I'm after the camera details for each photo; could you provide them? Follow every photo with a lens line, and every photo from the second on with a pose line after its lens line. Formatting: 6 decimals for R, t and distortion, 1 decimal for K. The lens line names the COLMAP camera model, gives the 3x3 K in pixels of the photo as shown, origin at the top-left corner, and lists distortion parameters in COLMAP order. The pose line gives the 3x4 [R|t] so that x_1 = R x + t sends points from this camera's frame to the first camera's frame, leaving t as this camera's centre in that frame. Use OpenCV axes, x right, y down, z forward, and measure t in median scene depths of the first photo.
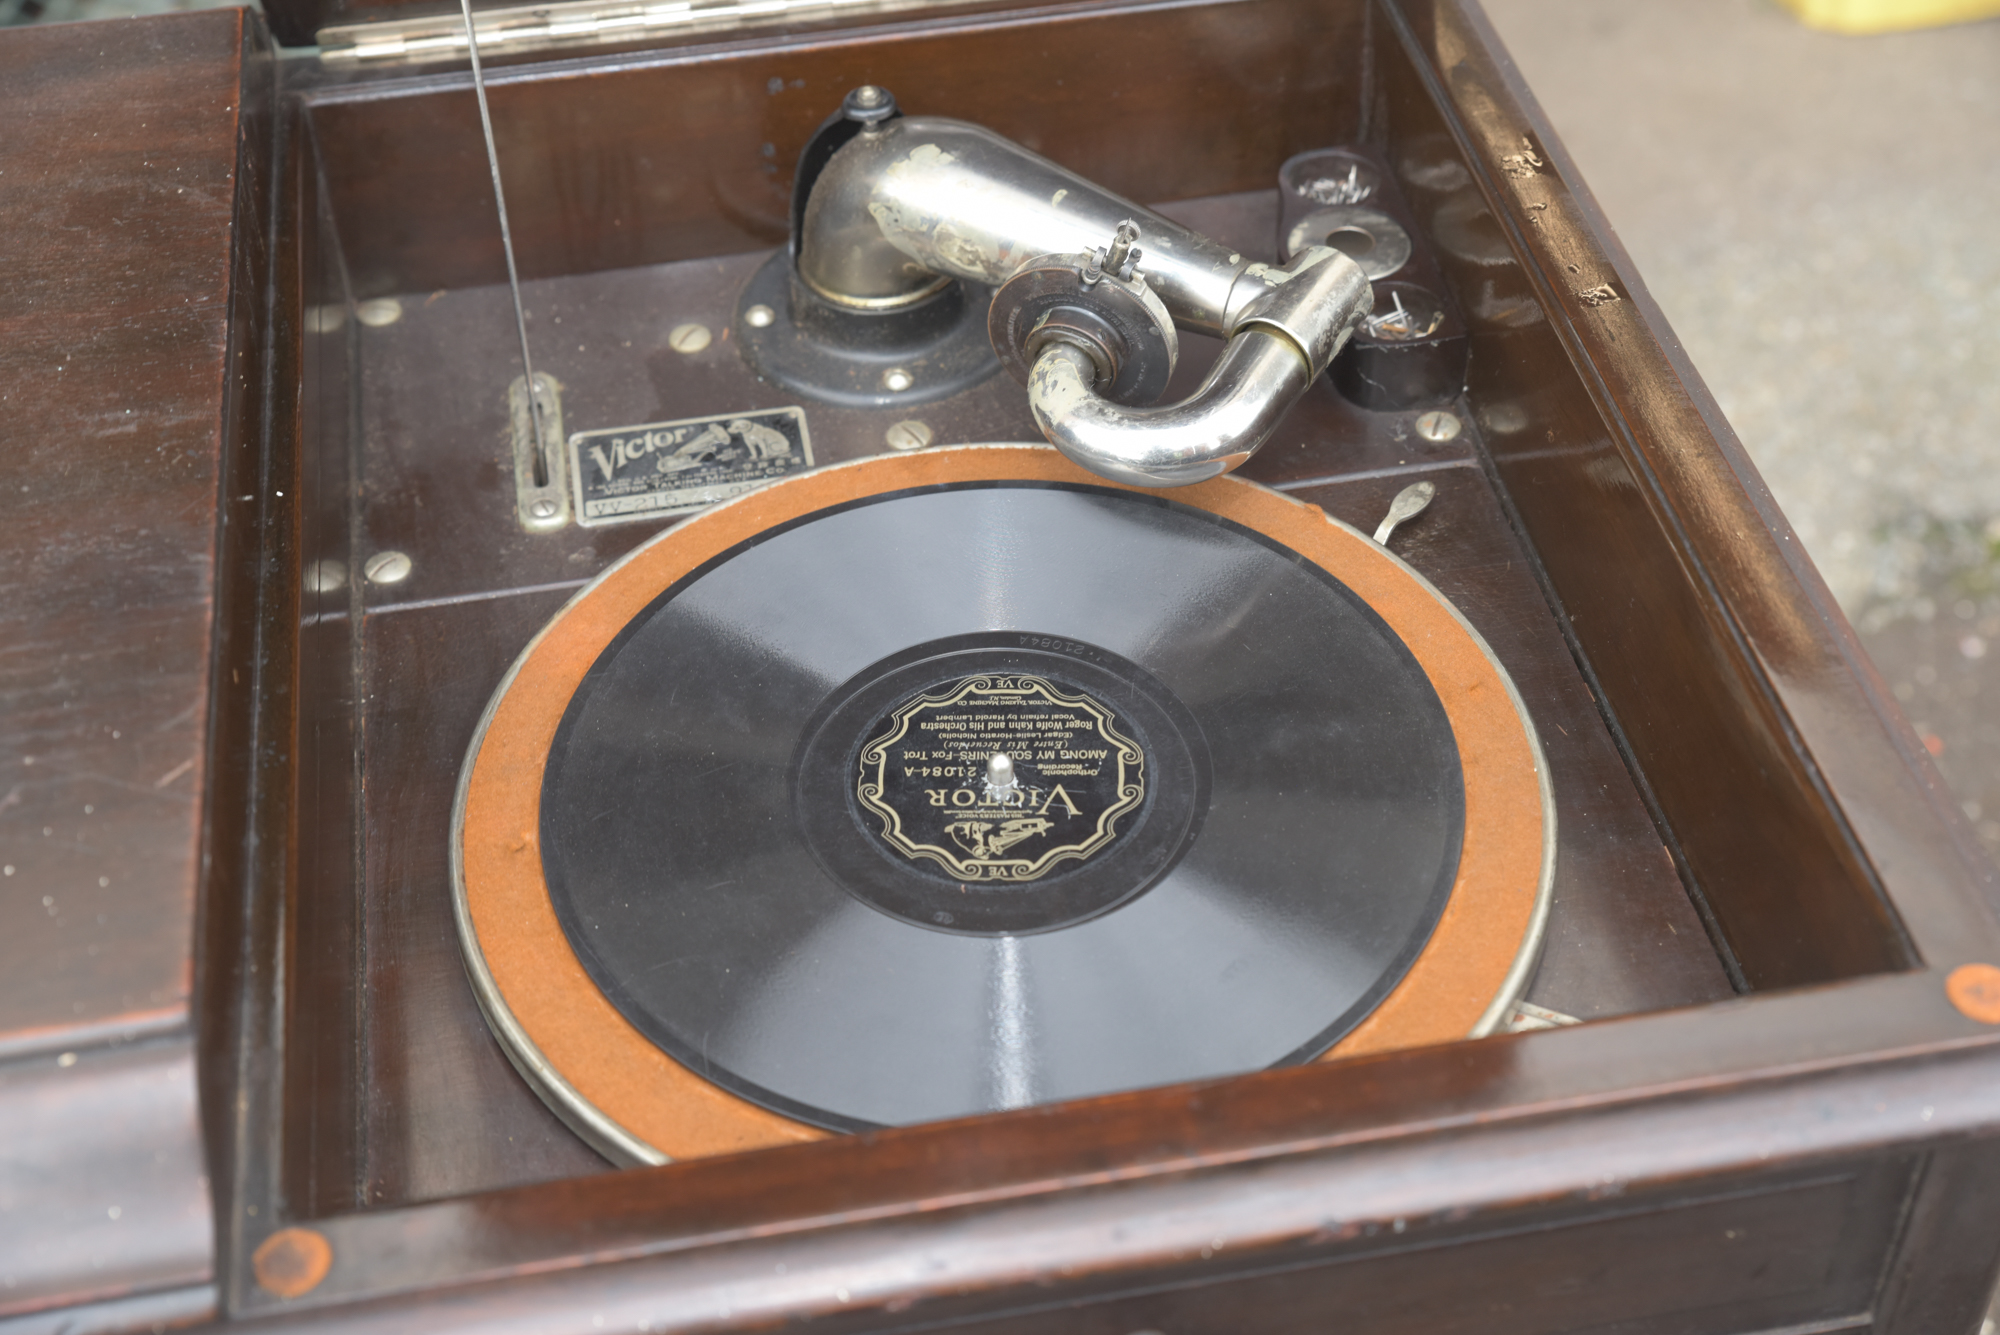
lens RADIAL K [[3005.8, 0, 991.3], [0, 3005.8, 665.7], [0, 0, 1]] dist [0.061919, 0.000000]
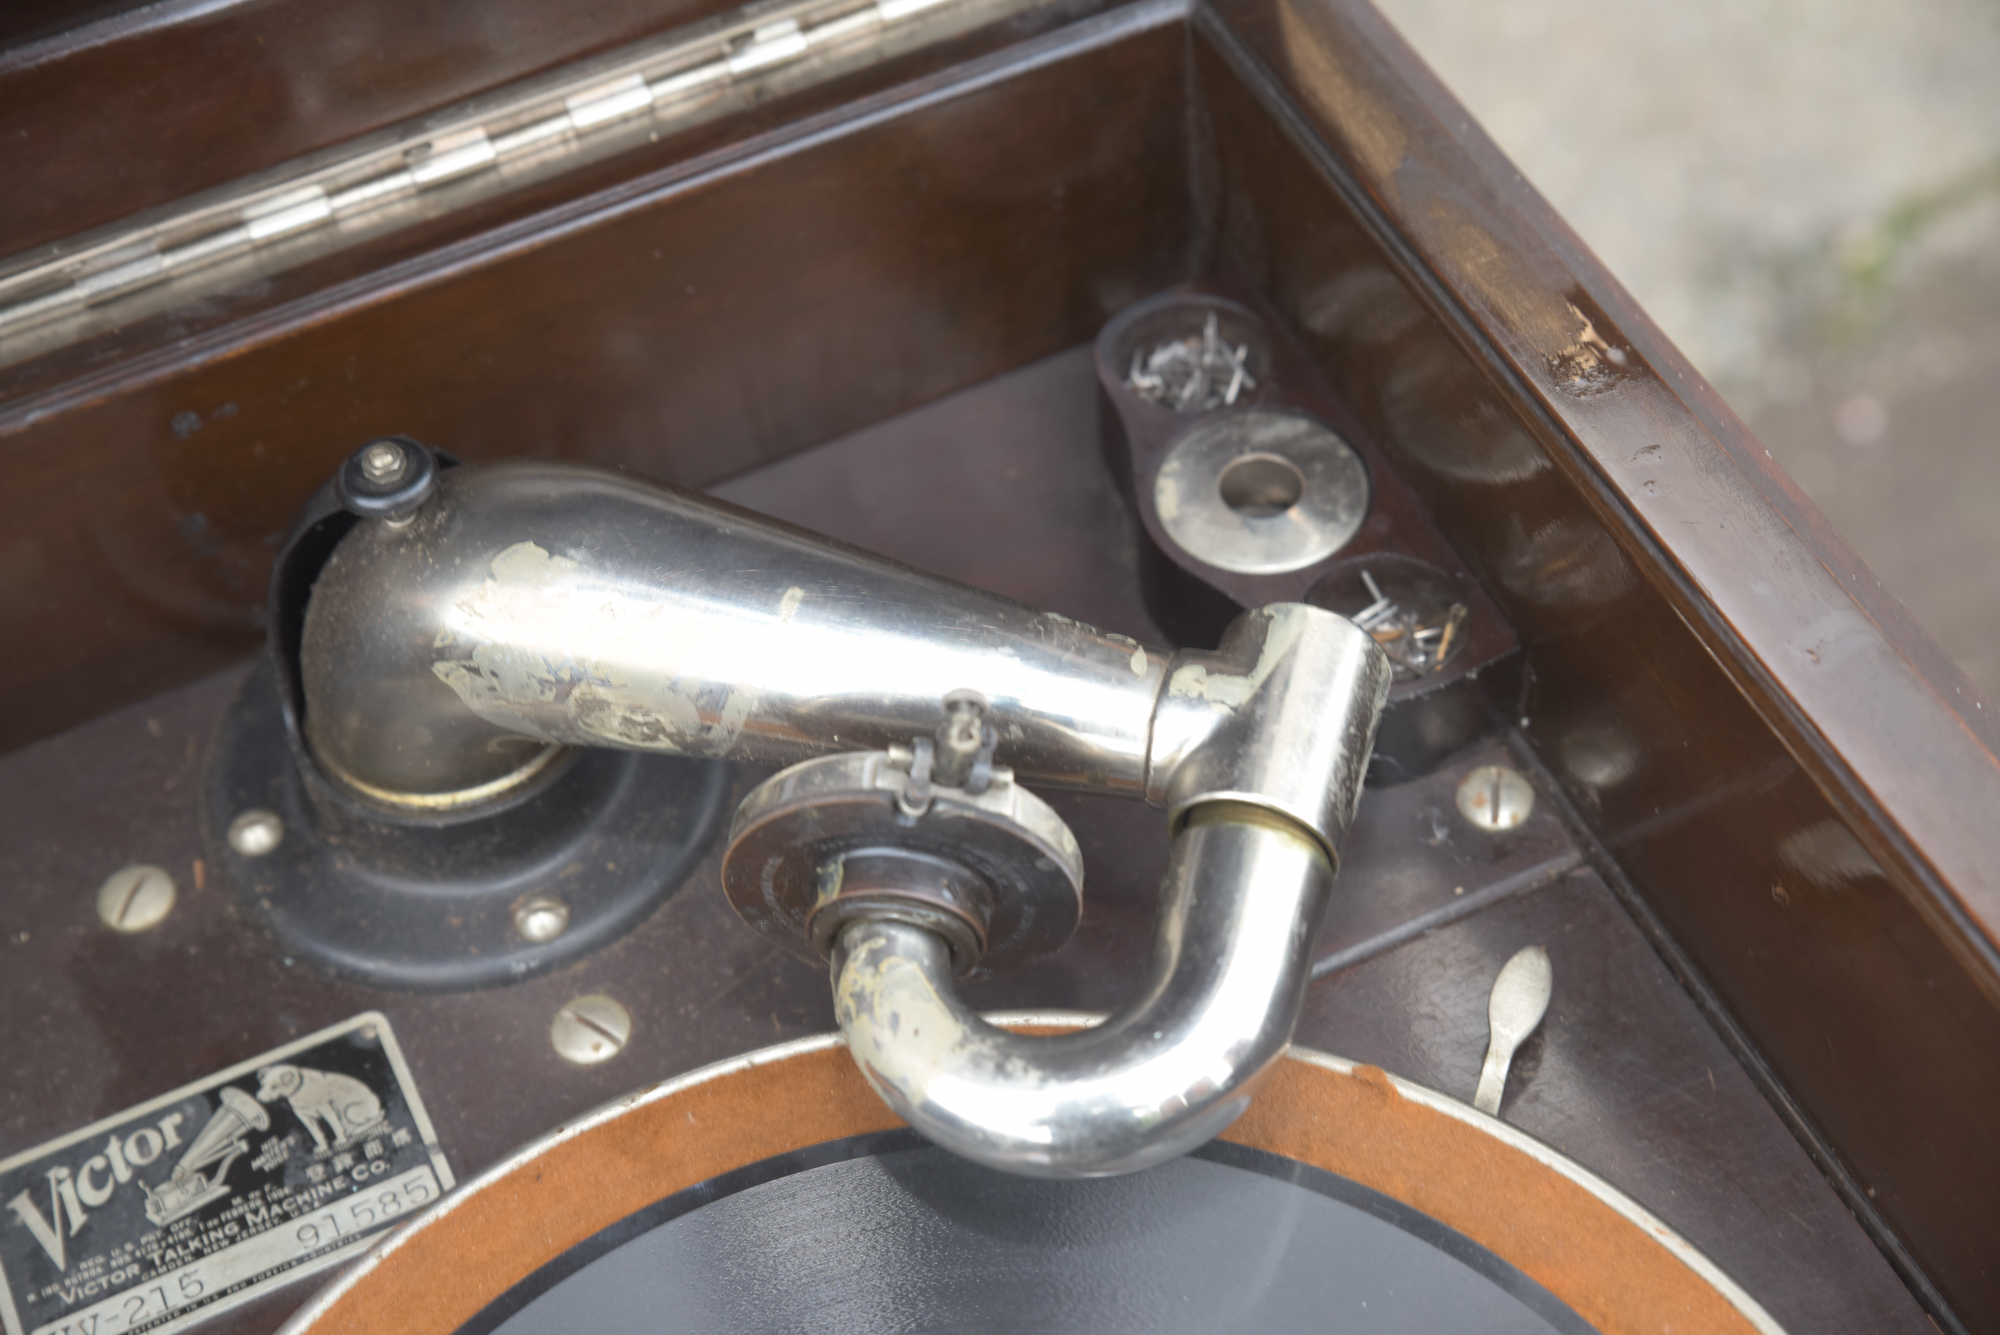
lens RADIAL K [[3482.0, 0, 1001.0], [0, 3482.0, 658.3], [0, 0, 1]] dist [0.096128, 0.000000]
pose [[0.963320, -0.224655, 0.146783, -0.034246], [0.204276, 0.968587, 0.141812, -0.222604], [-0.174031, -0.106626, 0.978951, 0.374894]]
